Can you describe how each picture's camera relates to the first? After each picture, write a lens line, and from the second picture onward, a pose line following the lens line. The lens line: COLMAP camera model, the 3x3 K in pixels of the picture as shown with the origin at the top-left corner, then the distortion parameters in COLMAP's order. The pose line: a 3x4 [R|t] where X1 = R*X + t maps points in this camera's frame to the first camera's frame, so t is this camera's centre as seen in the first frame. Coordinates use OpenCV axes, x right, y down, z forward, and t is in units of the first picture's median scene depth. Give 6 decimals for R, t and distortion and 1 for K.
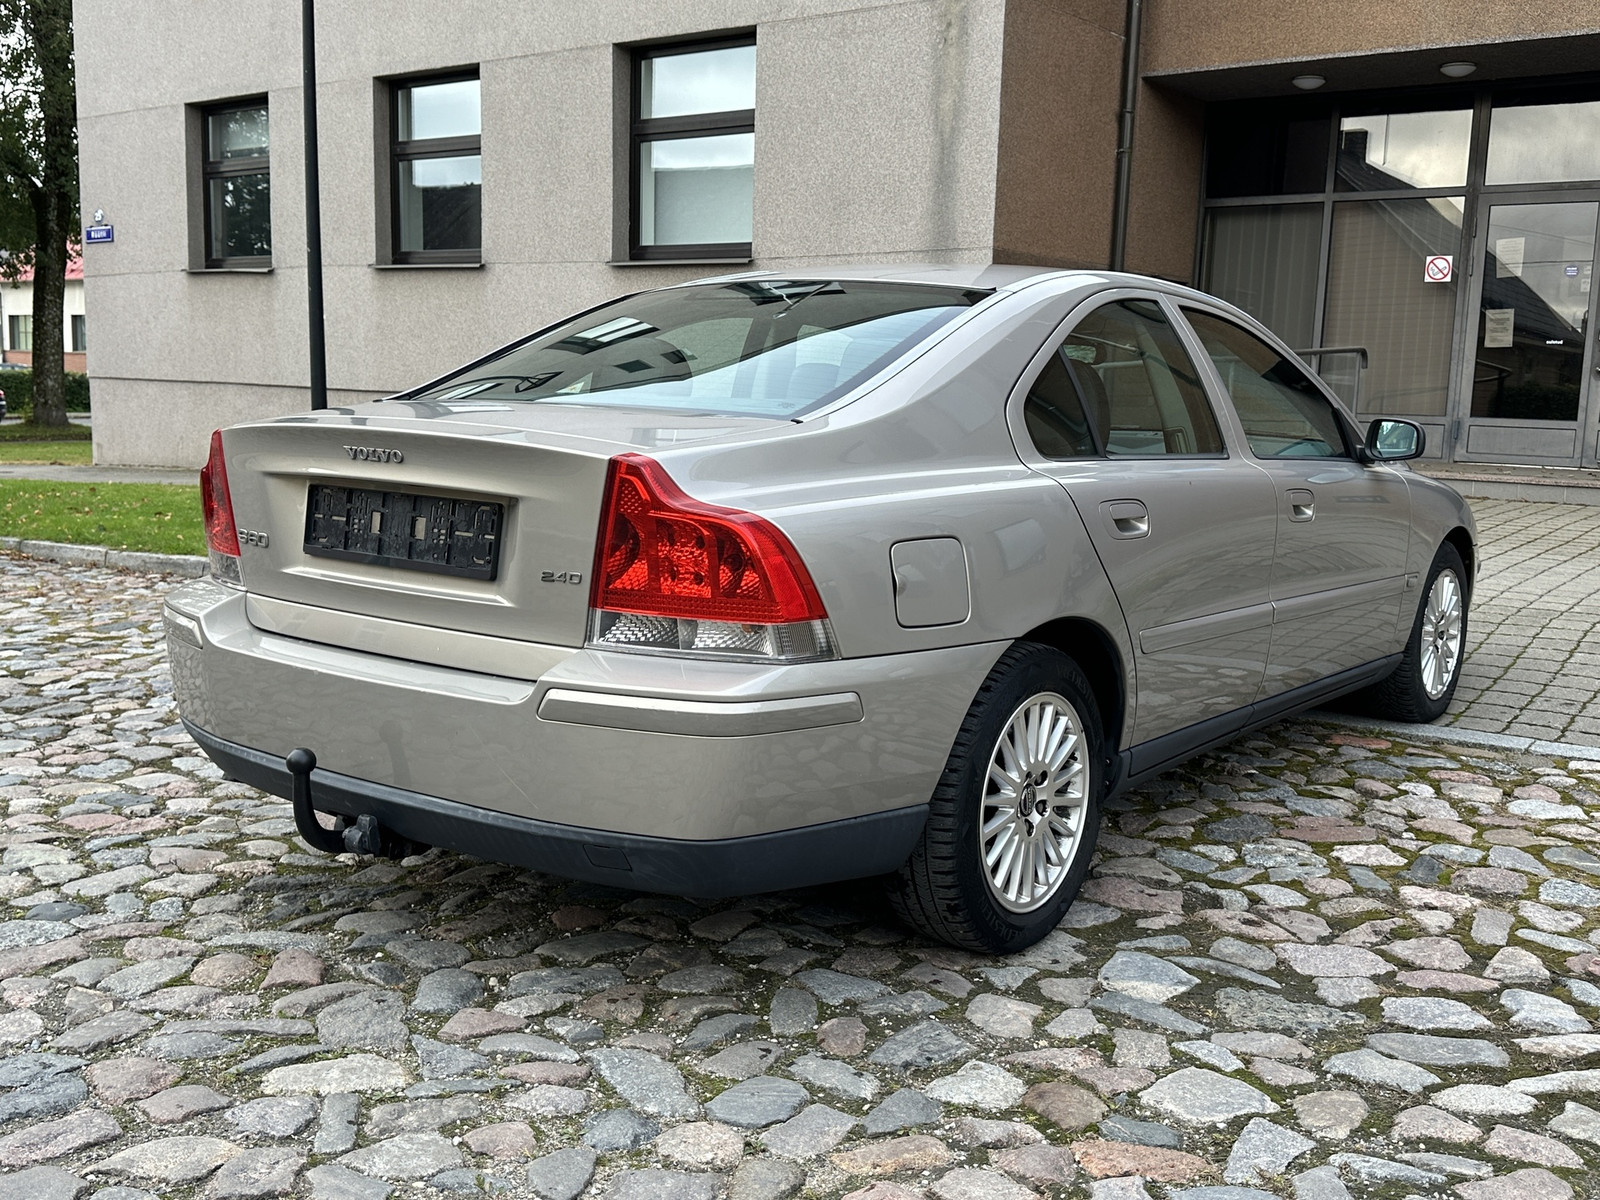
lens RADIAL K [[1538.3, 0, 809.4], [0, 1538.3, 605.2], [0, 0, 1]] dist [0.212836, -0.475545]
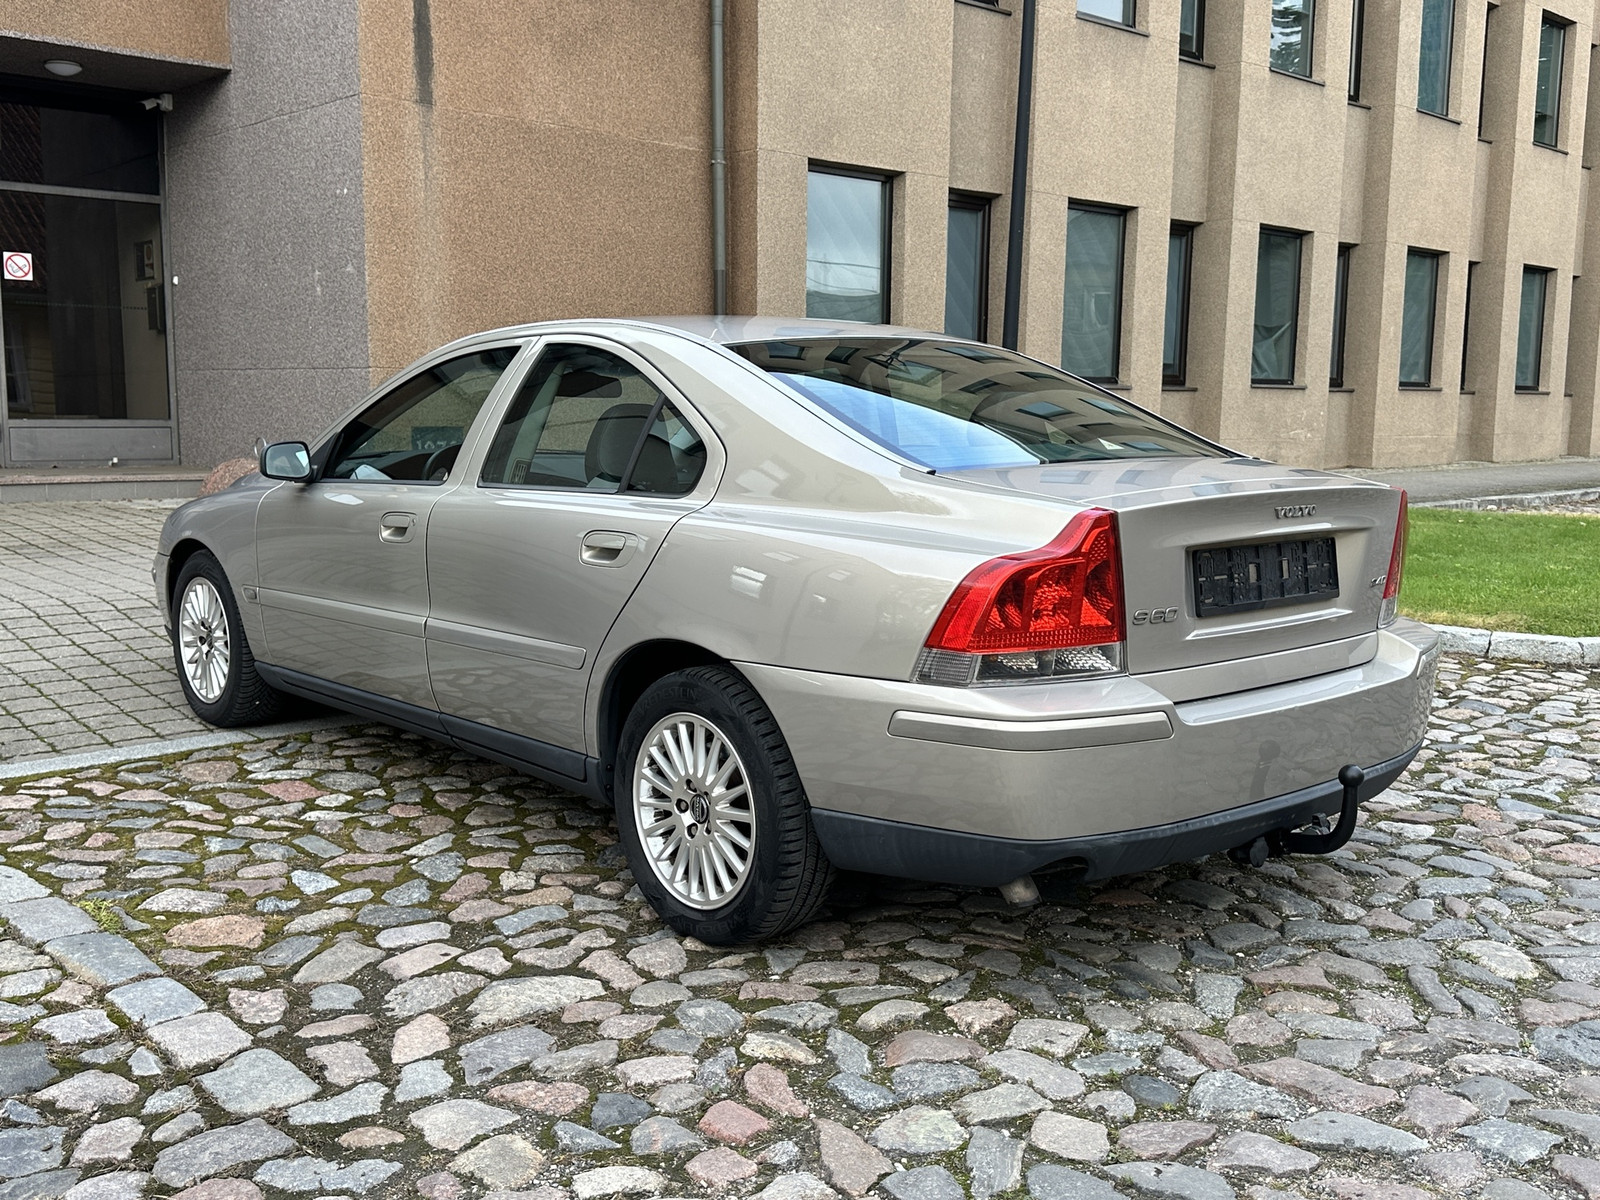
lens RADIAL K [[1538.3, 0, 809.4], [0, 1538.3, 605.2], [0, 0, 1]] dist [0.212836, -0.475545]
pose [[0.178043, -0.154091, 0.971883, -1.389330], [0.133139, 0.982353, 0.131361, -0.214070], [-0.974974, 0.106007, 0.195417, 1.056322]]
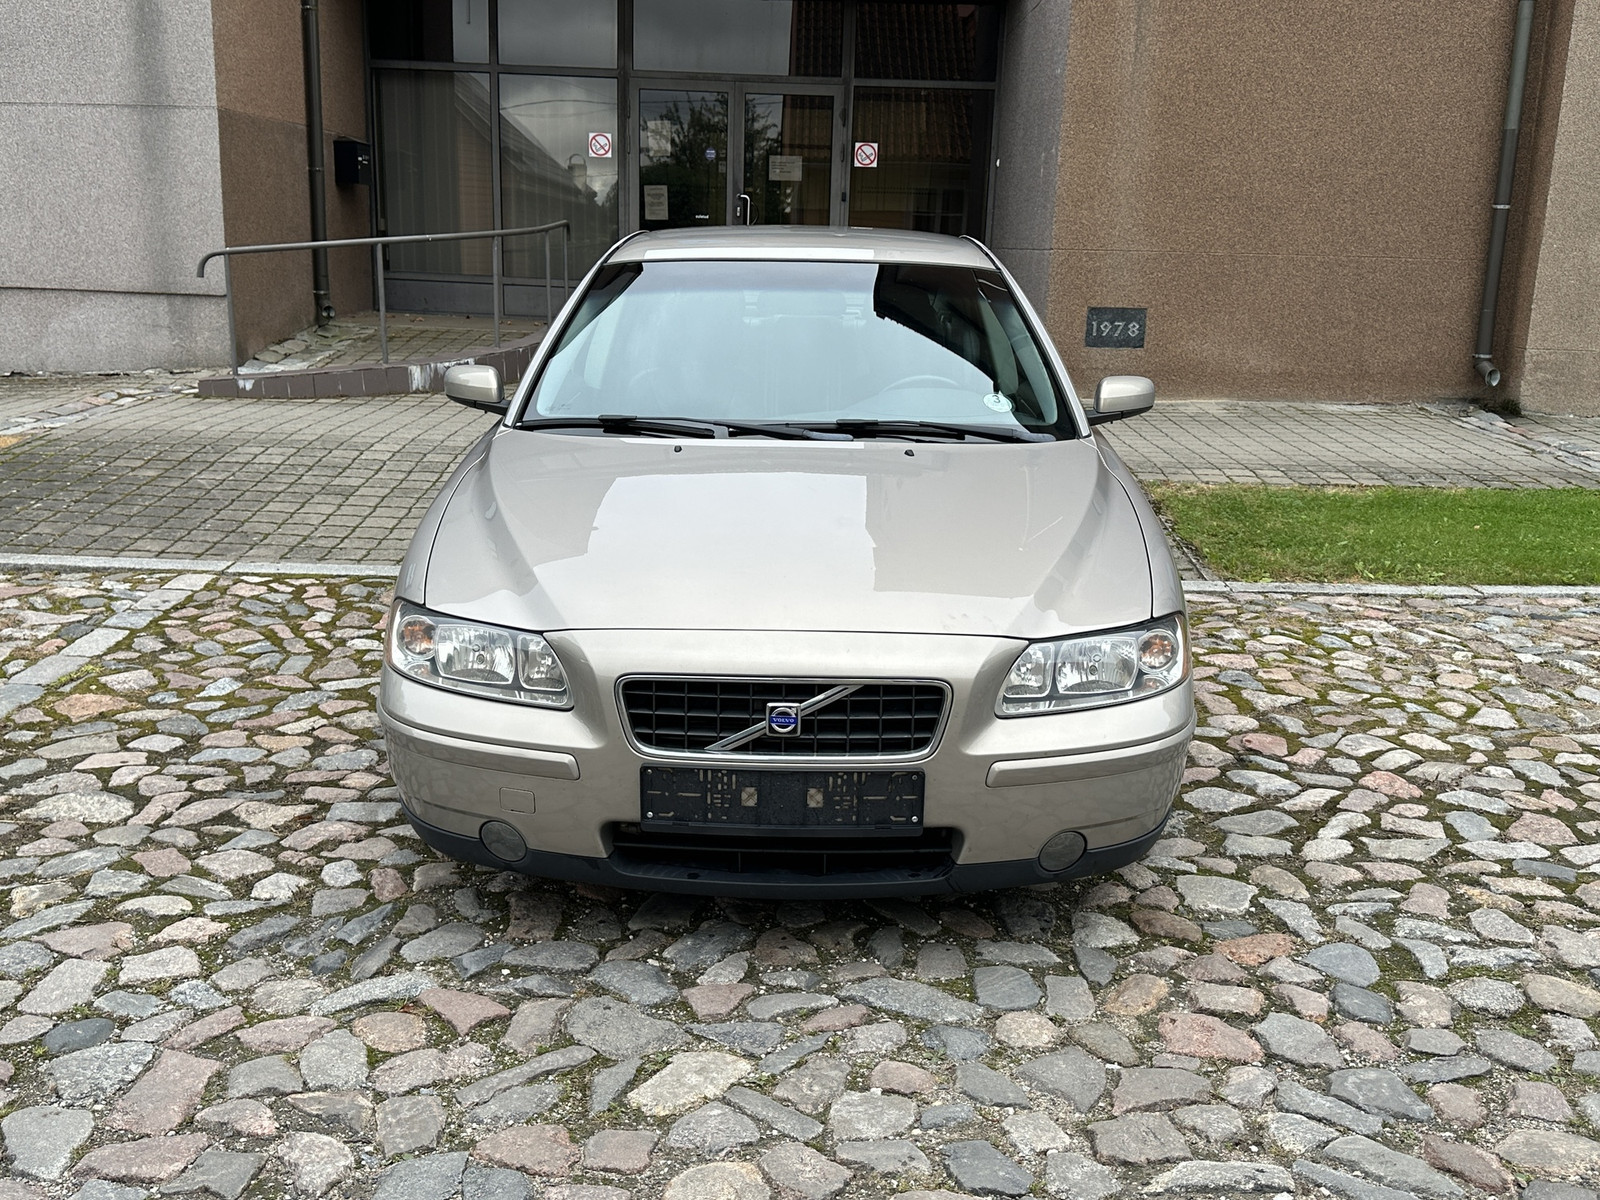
lens RADIAL K [[1503.9, 0, 800.0], [0, 1503.9, 600.0], [0, 0, 1]] dist [0.174151, -0.363877]
pose [[0.803052, -0.142858, 0.578531, -0.656245], [0.077661, 0.987649, 0.136082, -0.132500], [-0.590826, -0.064352, 0.804228, 0.113905]]
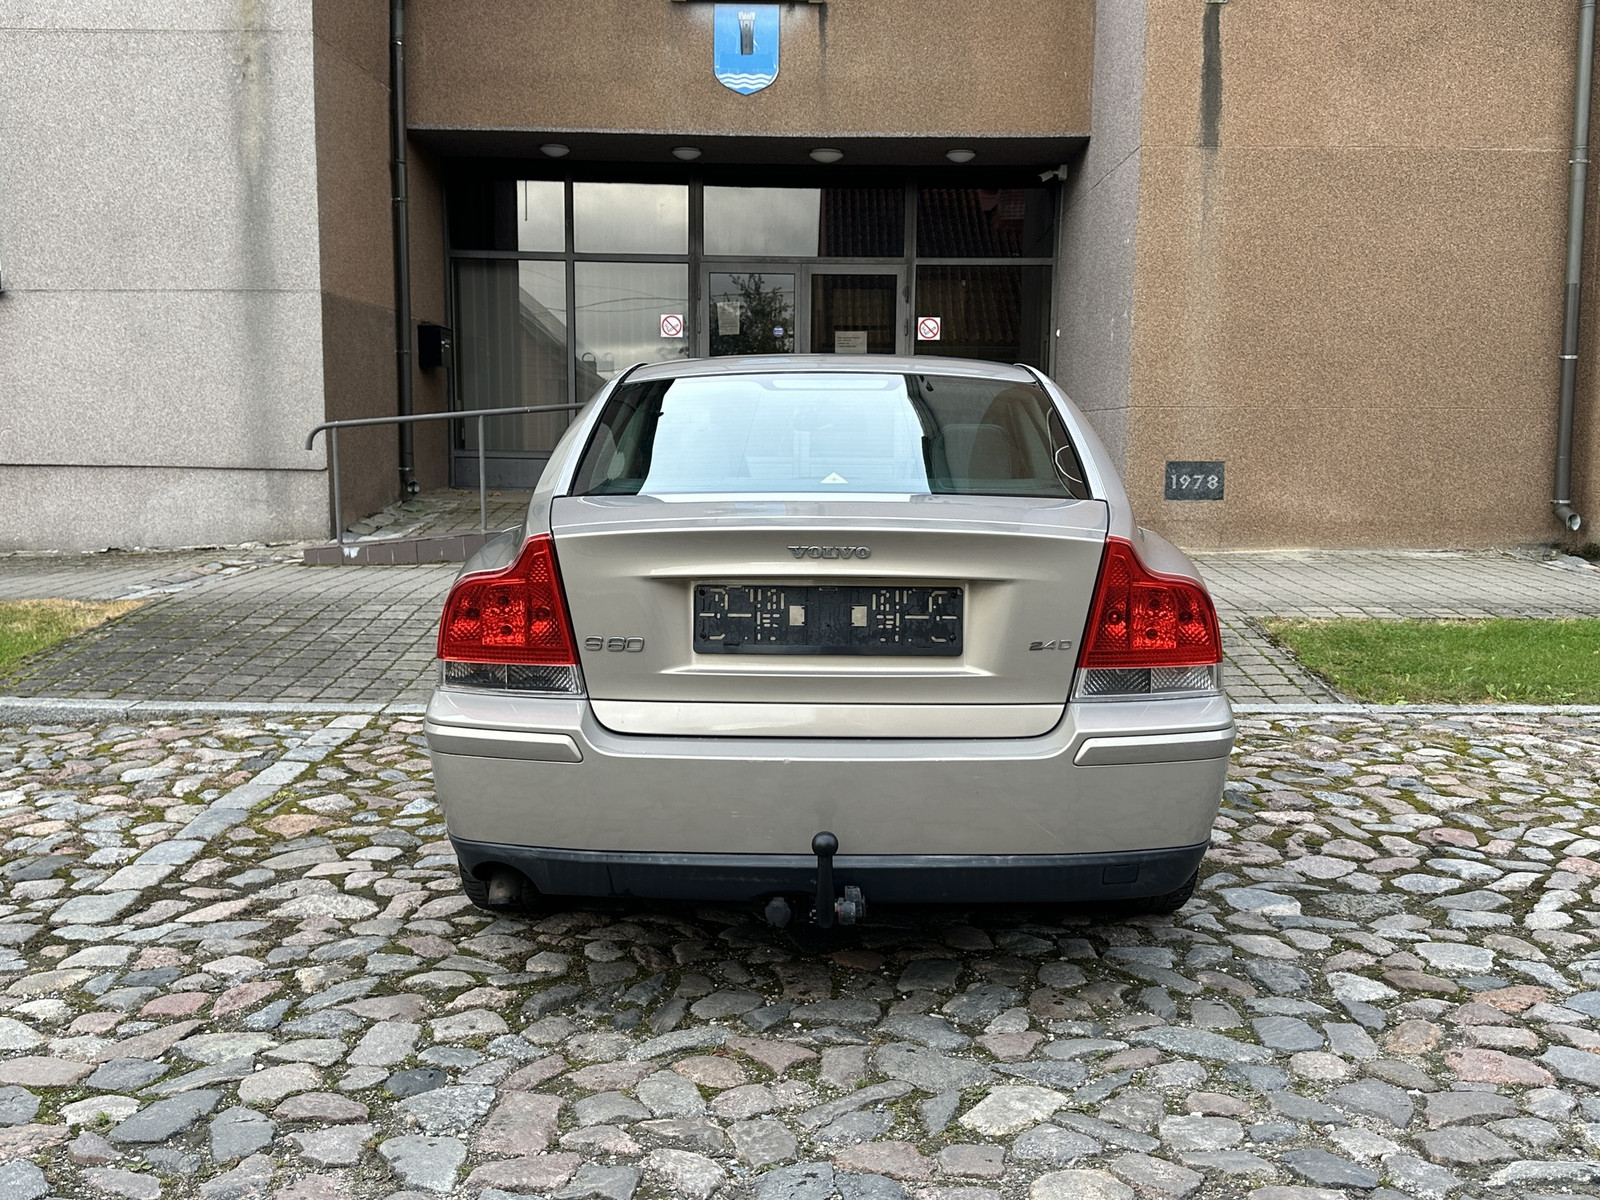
lens RADIAL K [[1538.3, 0, 809.4], [0, 1538.3, 605.2], [0, 0, 1]] dist [0.212836, -0.475545]
pose [[0.803472, -0.088514, 0.588726, -0.858451], [0.098429, 0.995027, 0.015268, -0.072447], [-0.587150, 0.045680, 0.808188, 0.137890]]
